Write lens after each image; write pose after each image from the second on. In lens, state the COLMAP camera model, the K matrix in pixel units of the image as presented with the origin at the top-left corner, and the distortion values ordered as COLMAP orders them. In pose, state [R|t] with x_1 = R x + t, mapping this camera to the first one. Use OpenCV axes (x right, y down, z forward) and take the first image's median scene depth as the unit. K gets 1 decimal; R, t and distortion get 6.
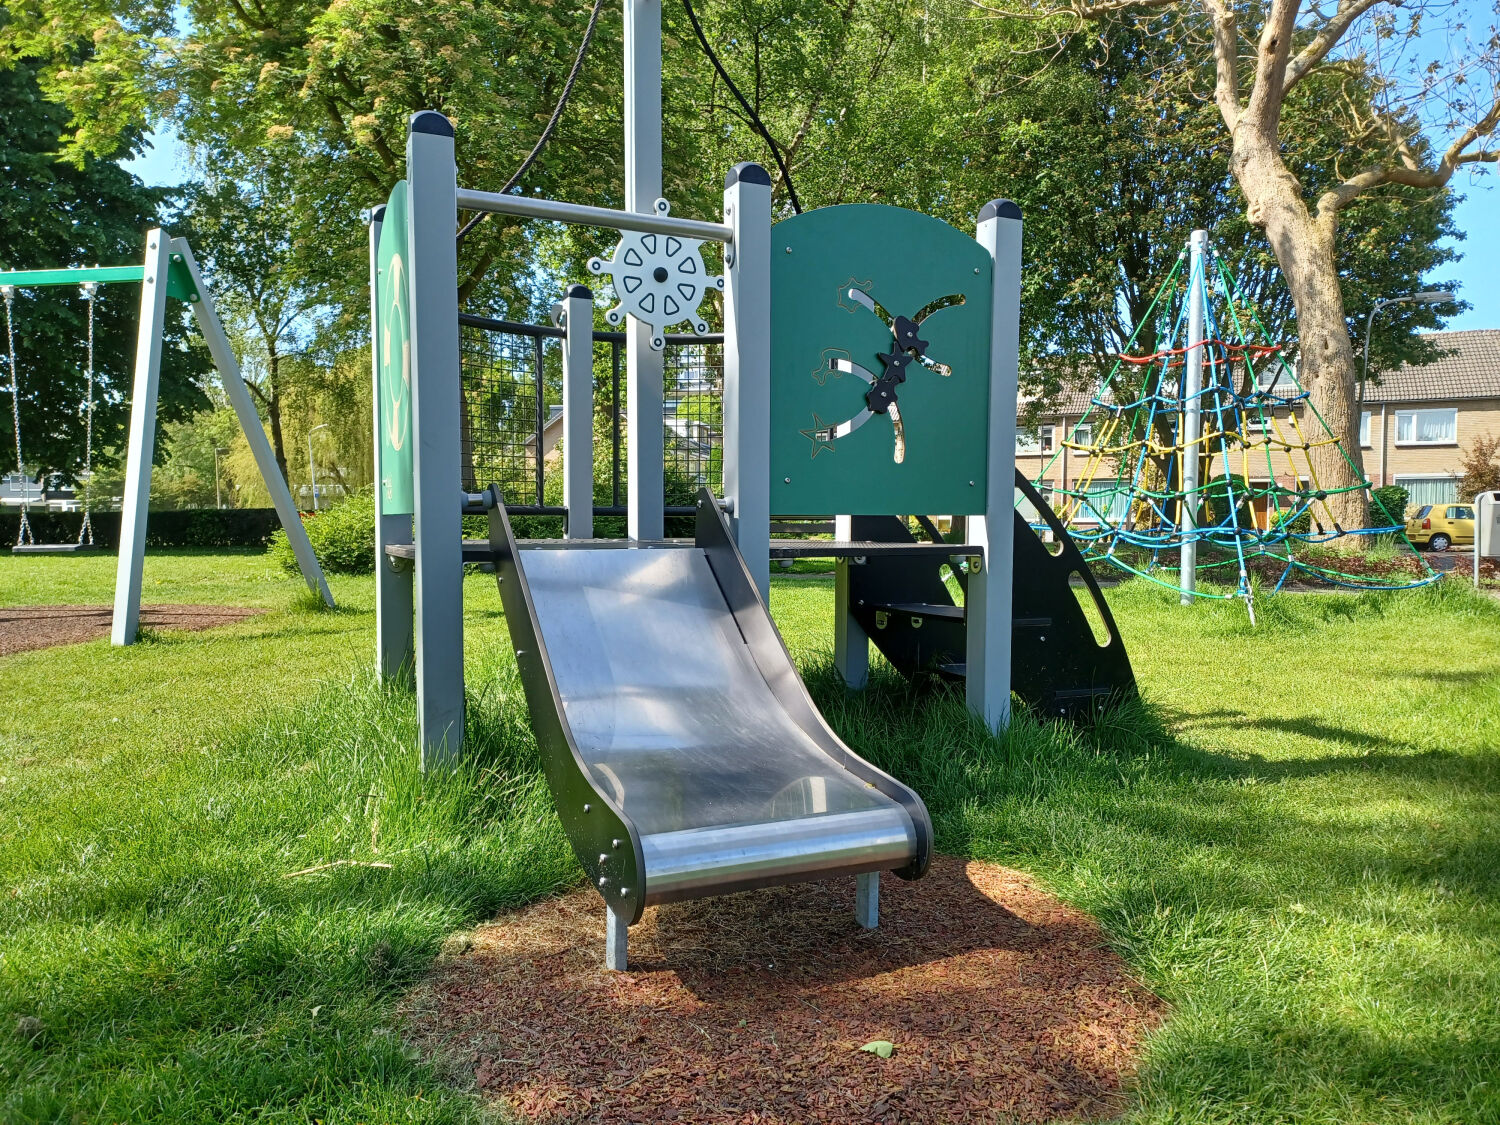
lens RADIAL K [[1080.8, 0, 760.6], [0, 1080.8, 568.0], [0, 0, 1]] dist [0.046034, -0.034228]
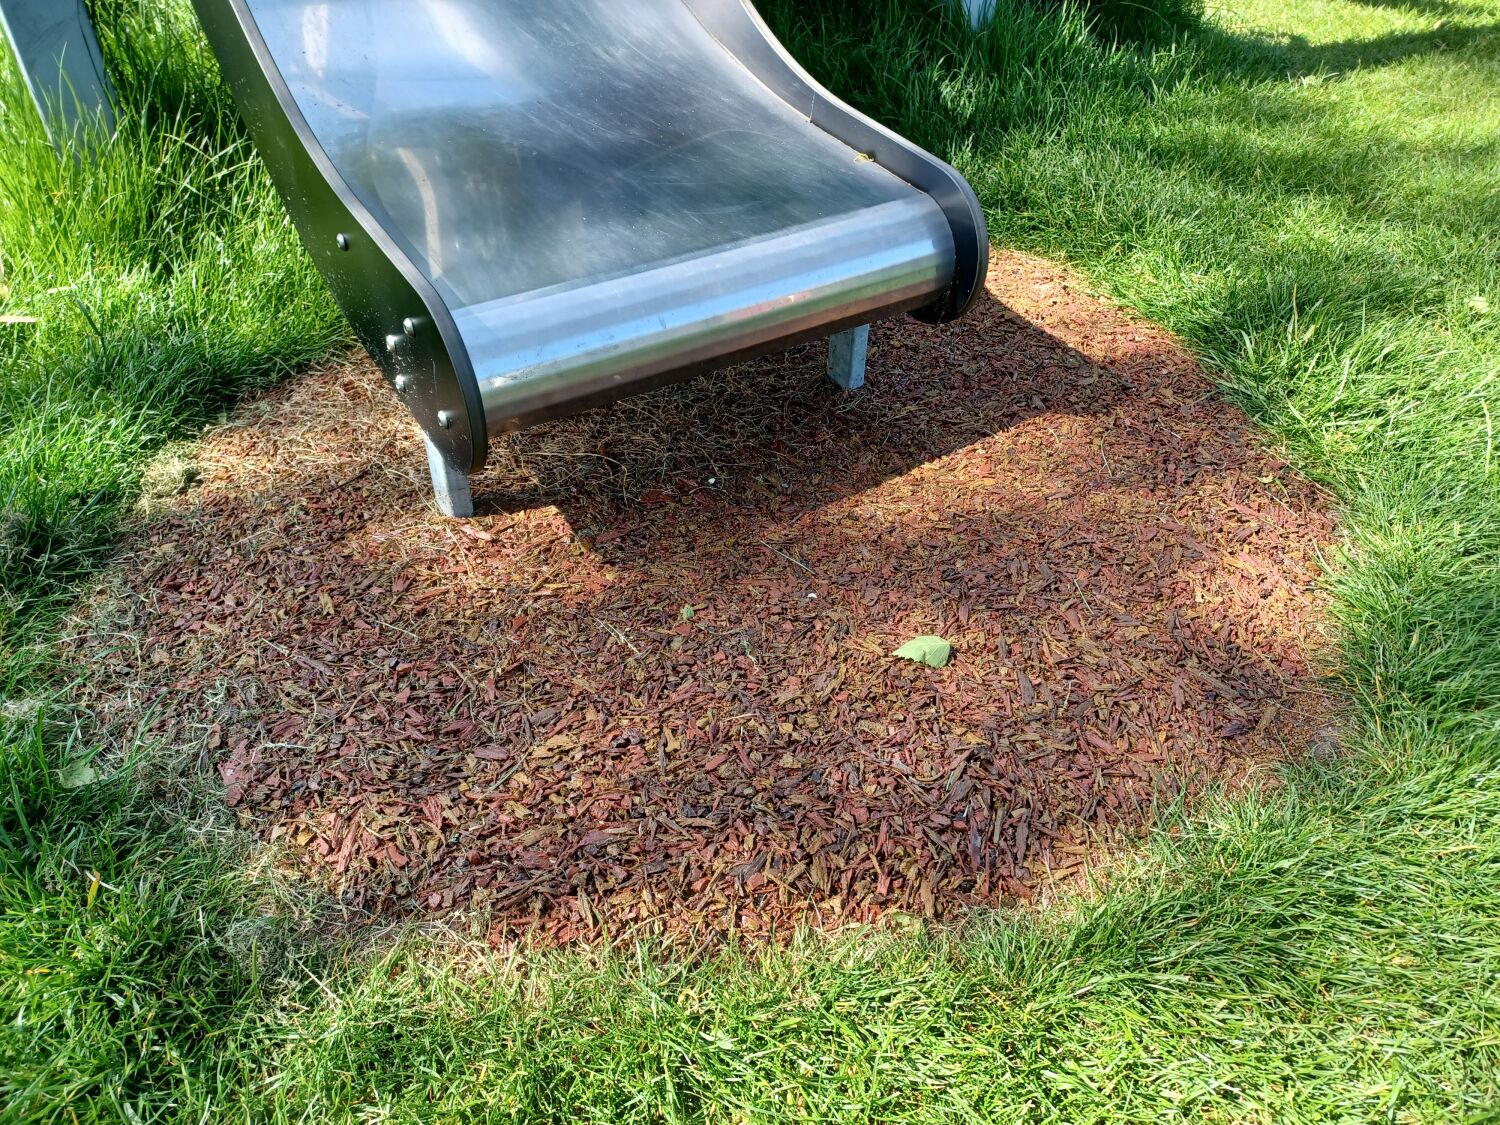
lens RADIAL K [[1080.8, 0, 750.2], [0, 1080.8, 550.0], [0, 0, 1]] dist [0.046034, -0.034228]
pose [[0.990538, -0.089369, 0.104150, -0.036552], [0.013353, 0.818066, 0.574969, 0.048110], [-0.136586, -0.568138, 0.811519, 0.483438]]
